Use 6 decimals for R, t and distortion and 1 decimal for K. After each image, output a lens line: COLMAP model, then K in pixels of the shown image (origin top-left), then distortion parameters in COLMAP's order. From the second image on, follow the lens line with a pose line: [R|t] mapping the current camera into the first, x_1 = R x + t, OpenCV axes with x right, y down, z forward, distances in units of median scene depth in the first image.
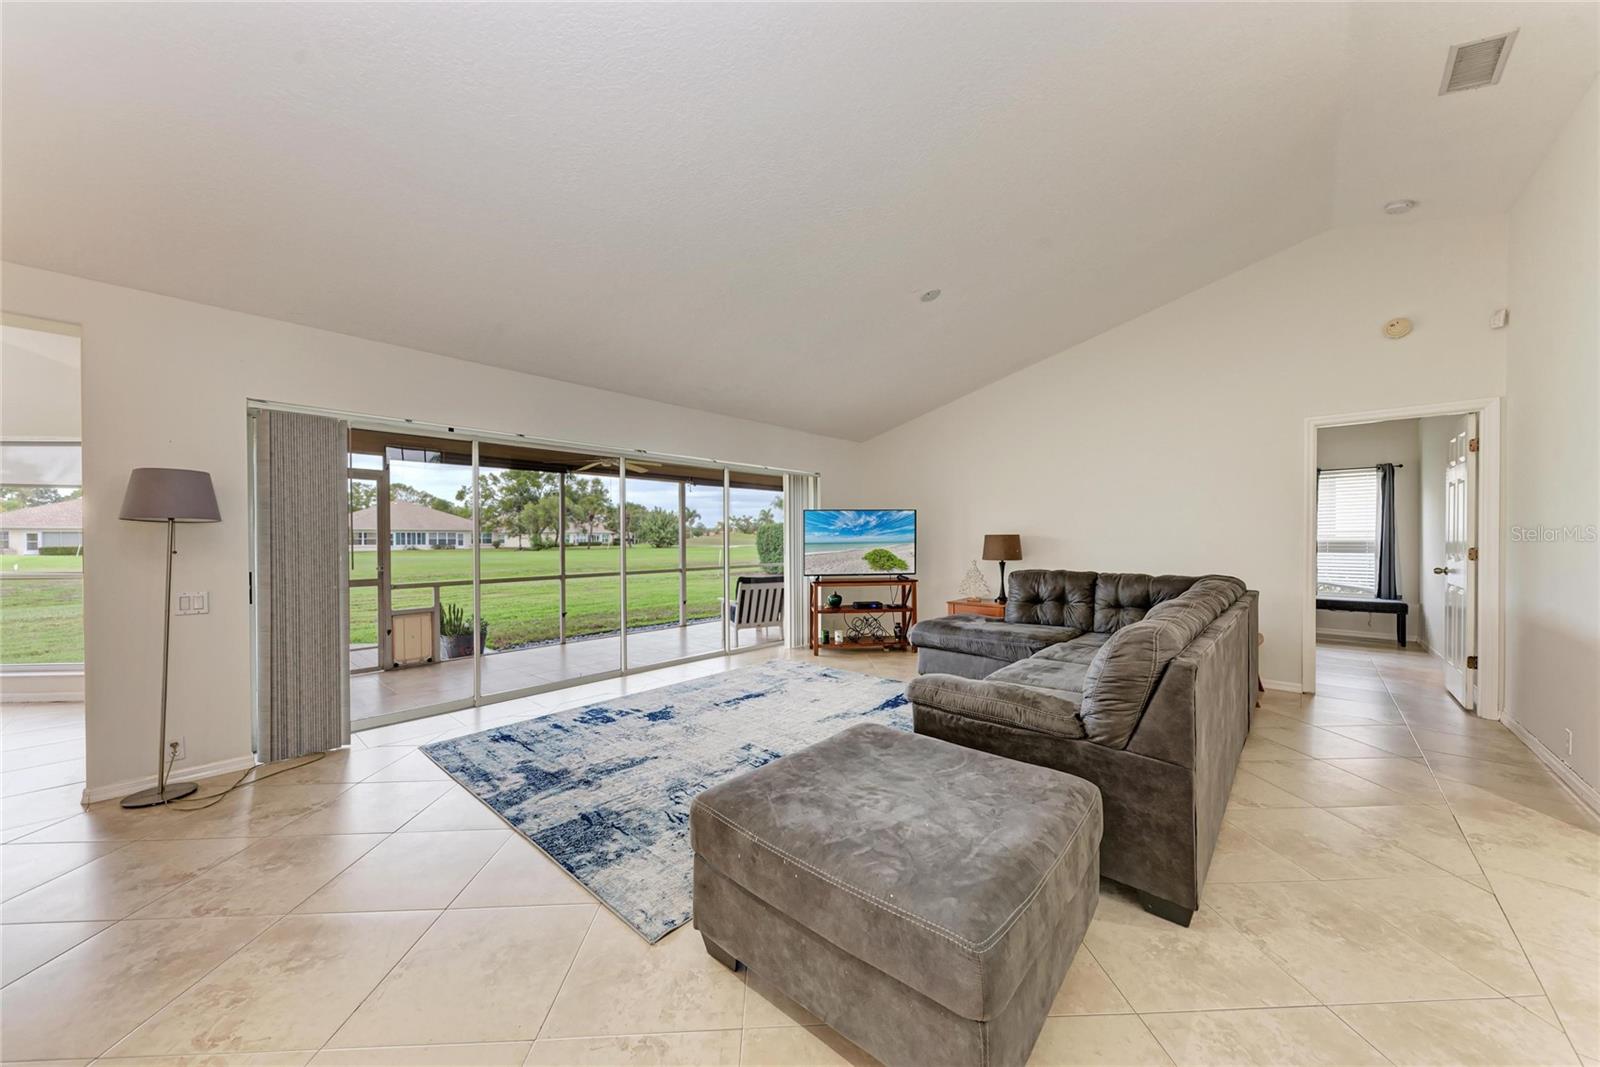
lens RADIAL K [[549.5, 0, 803.4], [0, 549.5, 539.9], [0, 0, 1]] dist [0.014424, -0.003868]
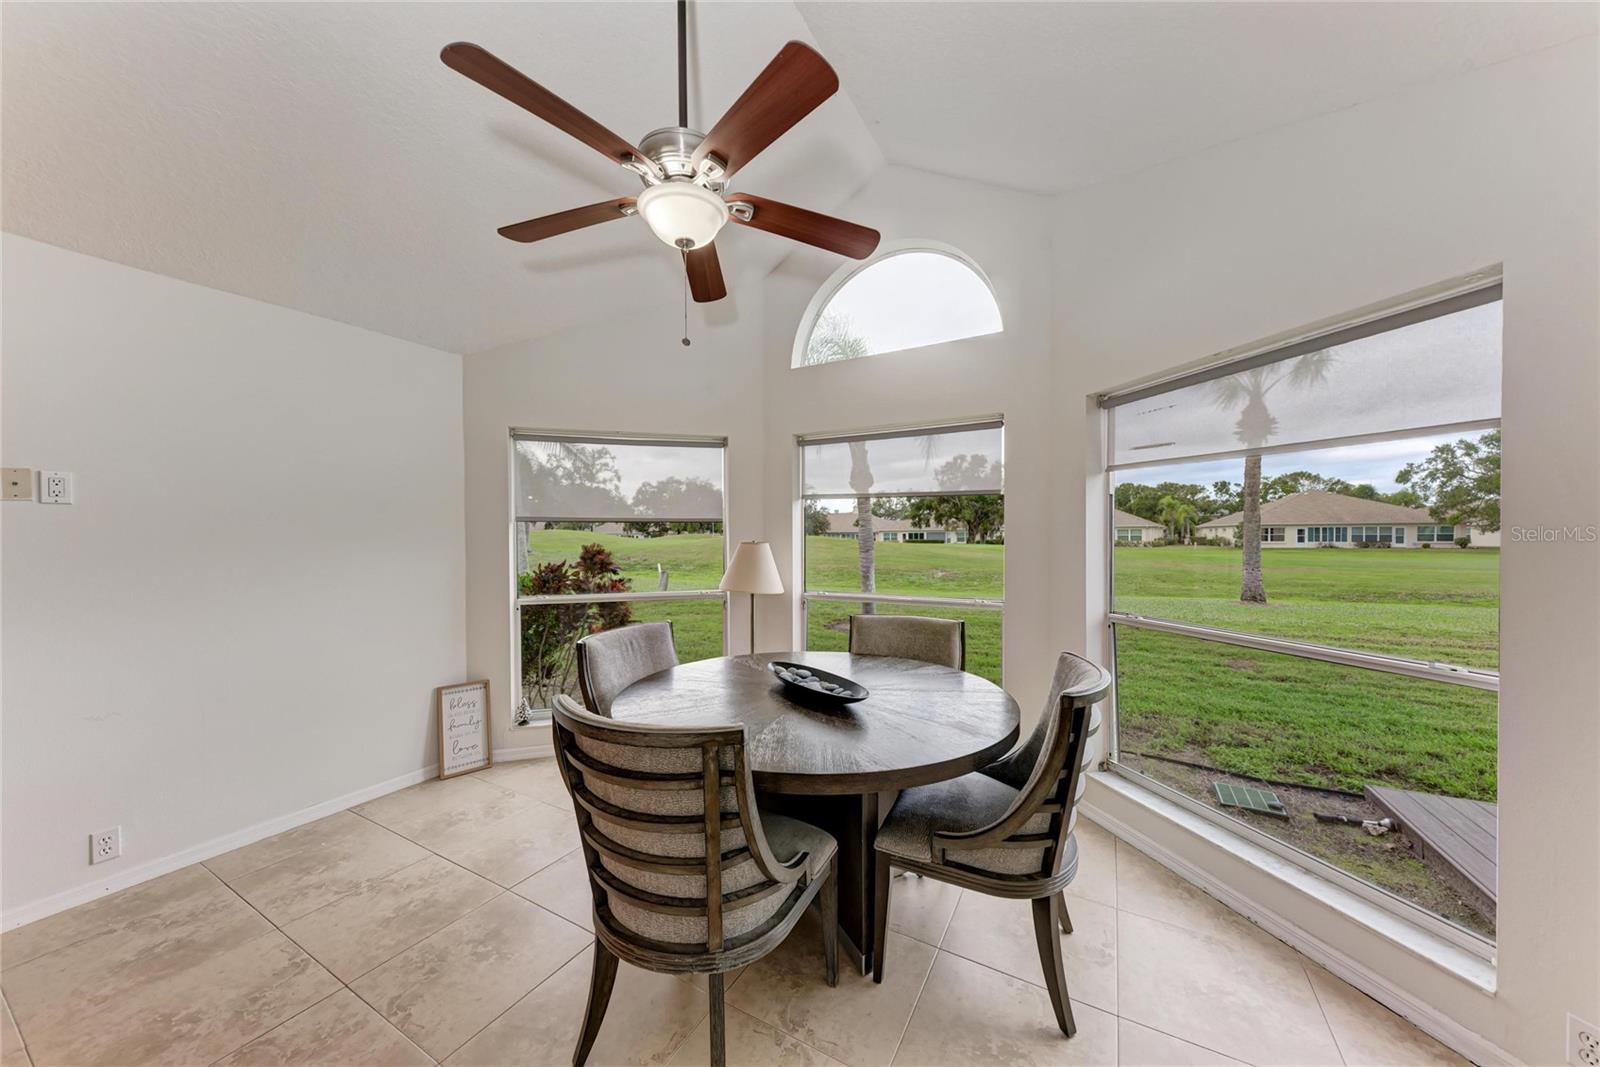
lens RADIAL K [[549.5, 0, 803.2], [0, 549.5, 546.4], [0, 0, 1]] dist [0.014424, -0.003868]
pose [[0.226011, 0.020092, -0.973918, -0.748362], [0.000287, 0.999786, 0.020692, -0.018798], [0.974125, -0.004956, 0.225956, 0.376349]]
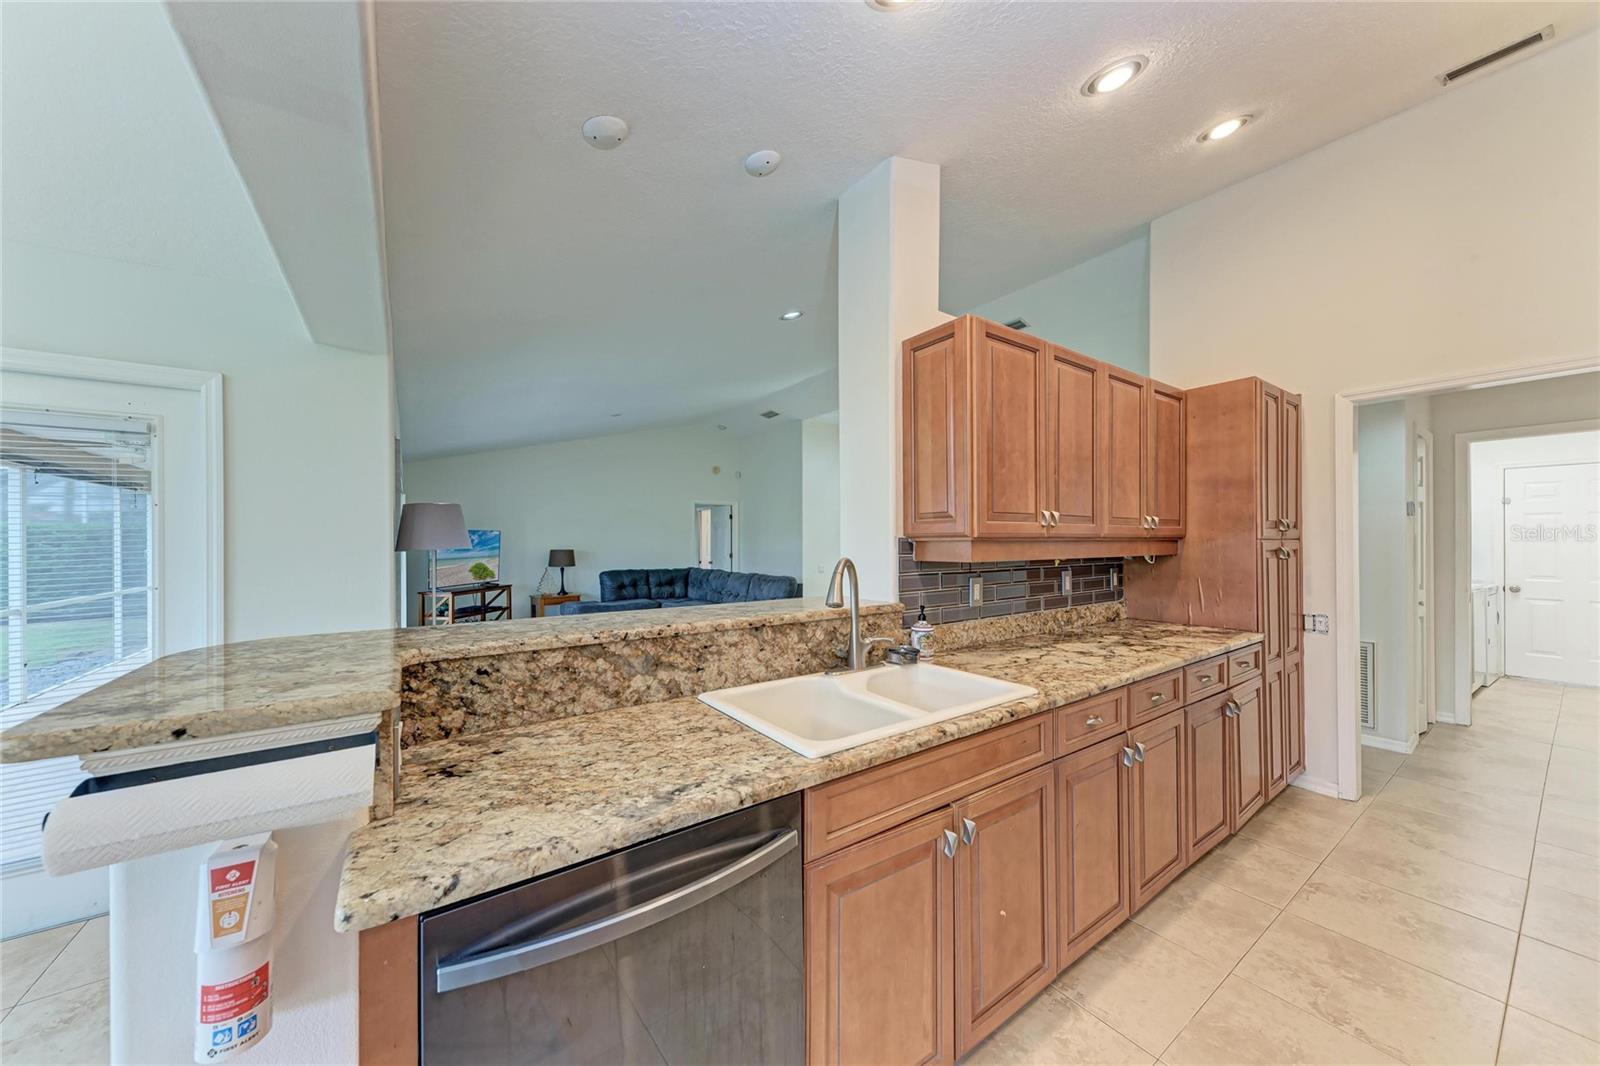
lens RADIAL K [[549.5, 0, 800.0], [0, 549.5, 544.6], [0, 0, 1]] dist [0.014424, -0.003868]
pose [[0.212604, -0.001878, 0.977137, -0.912216], [0.007306, 0.999973, 0.000332, -0.018106], [-0.977111, 0.007068, 0.212612, 0.041754]]
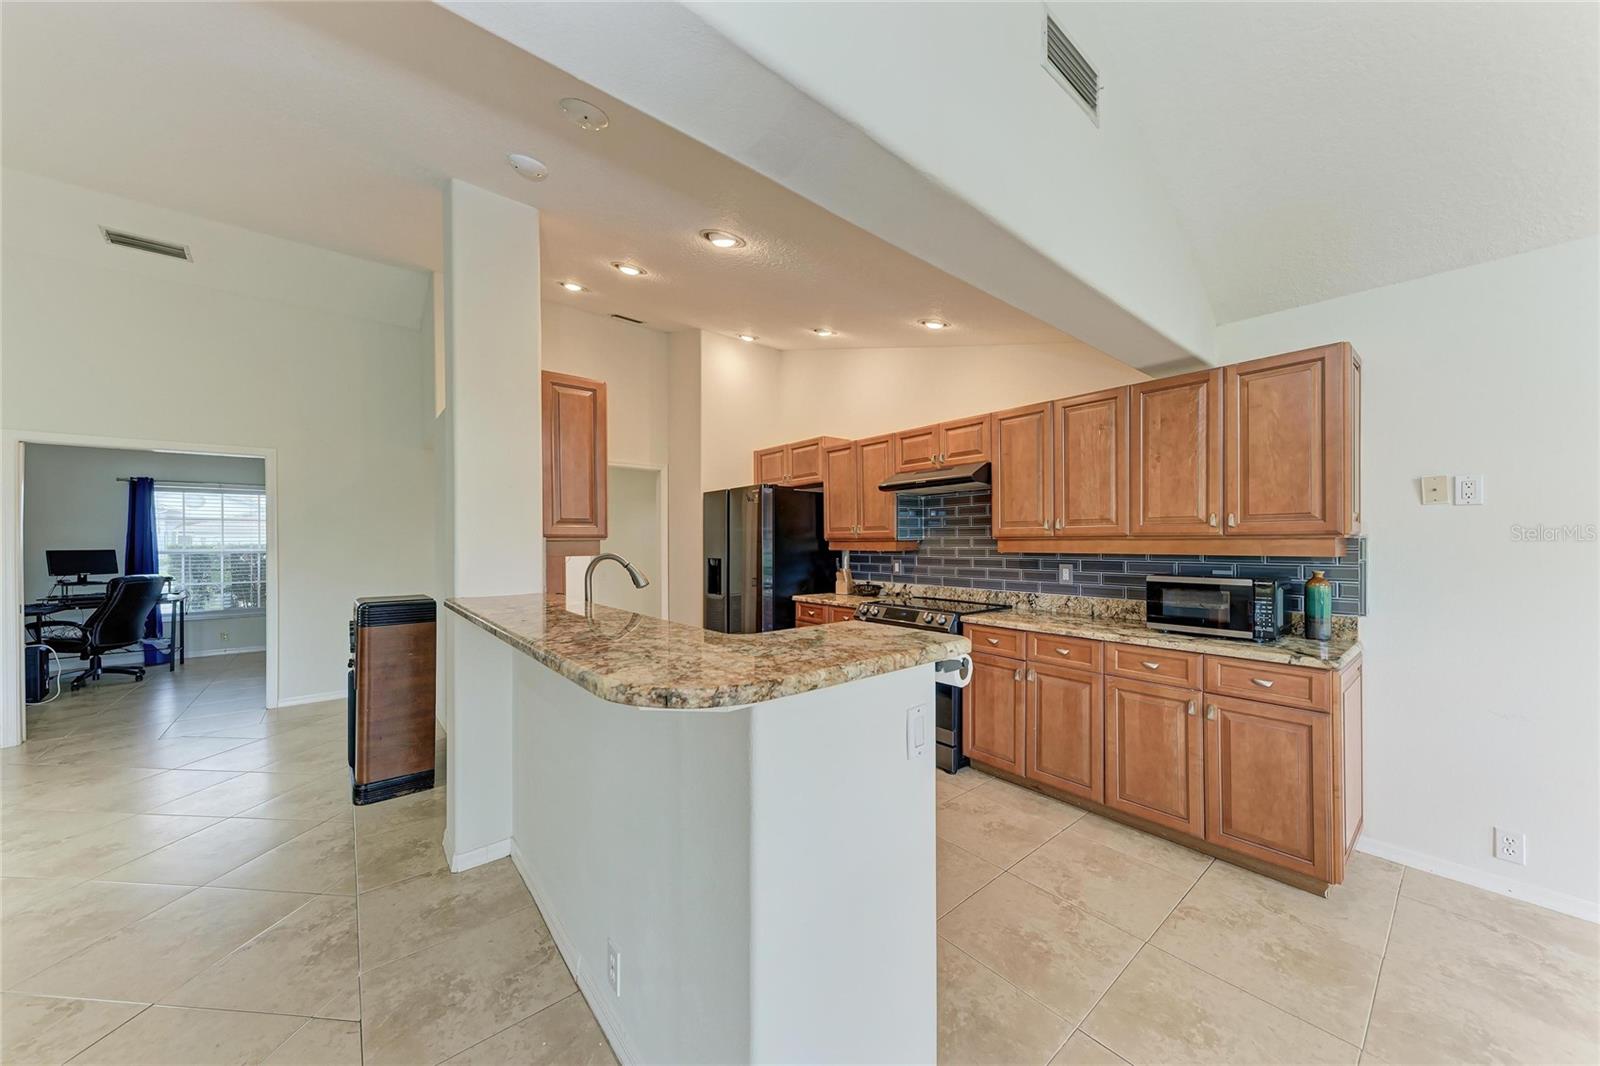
lens RADIAL K [[549.5, 0, 801.2], [0, 549.5, 541.4], [0, 0, 1]] dist [0.014424, -0.003868]
pose [[-0.989951, 0.008629, 0.141147, -0.796448], [0.009431, 0.999943, 0.005010, -0.019774], [-0.141096, 0.006291, -0.989976, 0.430818]]
